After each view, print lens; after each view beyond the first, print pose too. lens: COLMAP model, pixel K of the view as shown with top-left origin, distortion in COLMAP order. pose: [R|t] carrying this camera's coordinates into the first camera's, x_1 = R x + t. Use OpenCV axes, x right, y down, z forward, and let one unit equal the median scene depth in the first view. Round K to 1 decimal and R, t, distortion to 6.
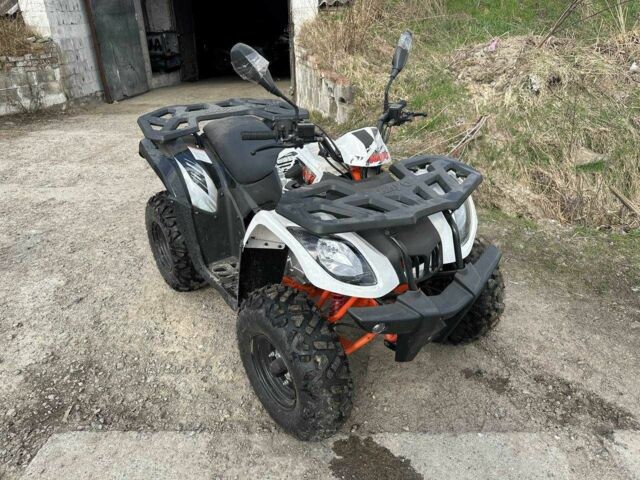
lens RADIAL K [[454.7, 0, 319.3], [0, 454.7, 236.0], [0, 0, 1]] dist [0.020322, -0.024334]
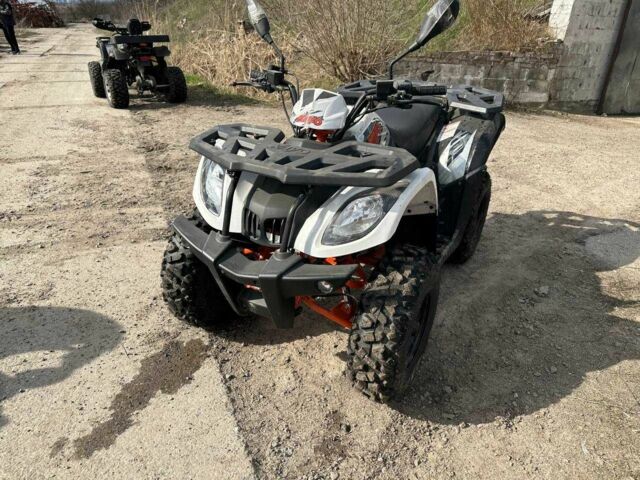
lens RADIAL K [[452.9, 0, 320.0], [0, 452.9, 240.0], [0, 0, 1]] dist [0.001082, -0.002011]
pose [[0.411739, 0.424561, -0.806362, 0.650677], [-0.438003, 0.868136, 0.233436, -0.116812], [0.799140, 0.257074, 0.543404, 0.356925]]
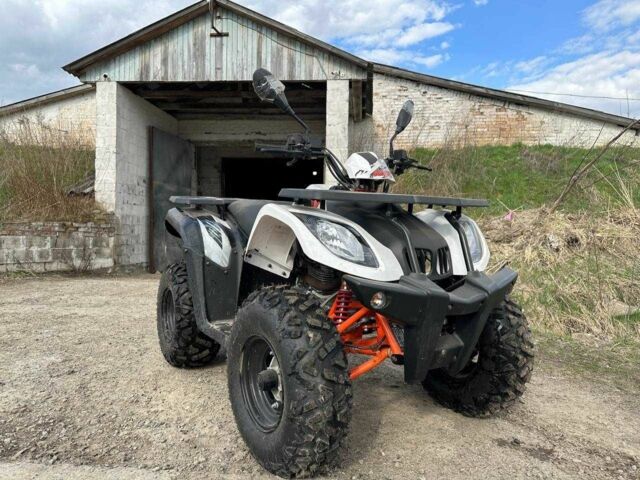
lens RADIAL K [[454.7, 0, 319.3], [0, 454.7, 236.0], [0, 0, 1]] dist [0.020322, -0.024334]
pose [[0.996971, 0.024102, -0.073950, 0.041555], [-0.053626, 0.901661, -0.429105, 0.261623], [0.056335, 0.431771, 0.900222, 0.069278]]
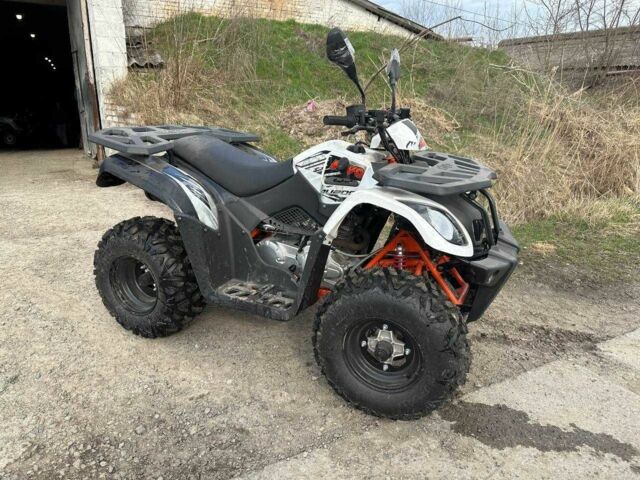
lens RADIAL K [[452.1, 0, 320.8], [0, 452.1, 248.5], [0, 0, 1]] dist [0.028779, -0.023627]
pose [[0.876529, -0.116591, 0.467016, -0.409323], [0.177306, 0.980207, -0.088070, 0.086056], [-0.447504, 0.160000, 0.879852, 0.104949]]
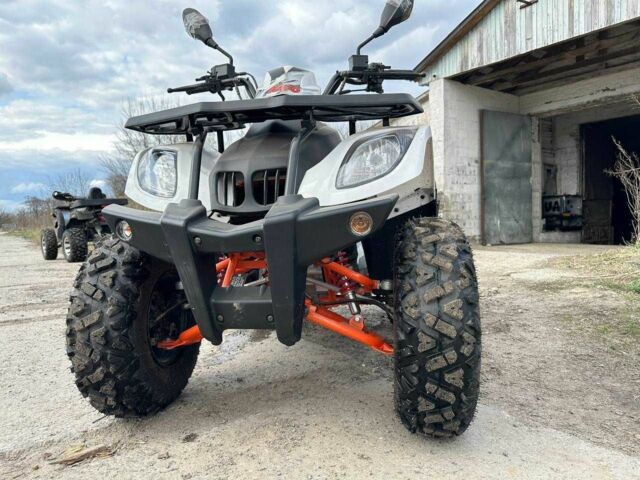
lens RADIAL K [[454.7, 0, 319.3], [0, 454.7, 236.0], [0, 0, 1]] dist [0.020322, -0.024334]
pose [[0.592732, 0.033640, -0.804697, 0.868521], [-0.336836, 0.917906, -0.209737, 0.276618], [0.731581, 0.395369, 0.555403, 0.126339]]
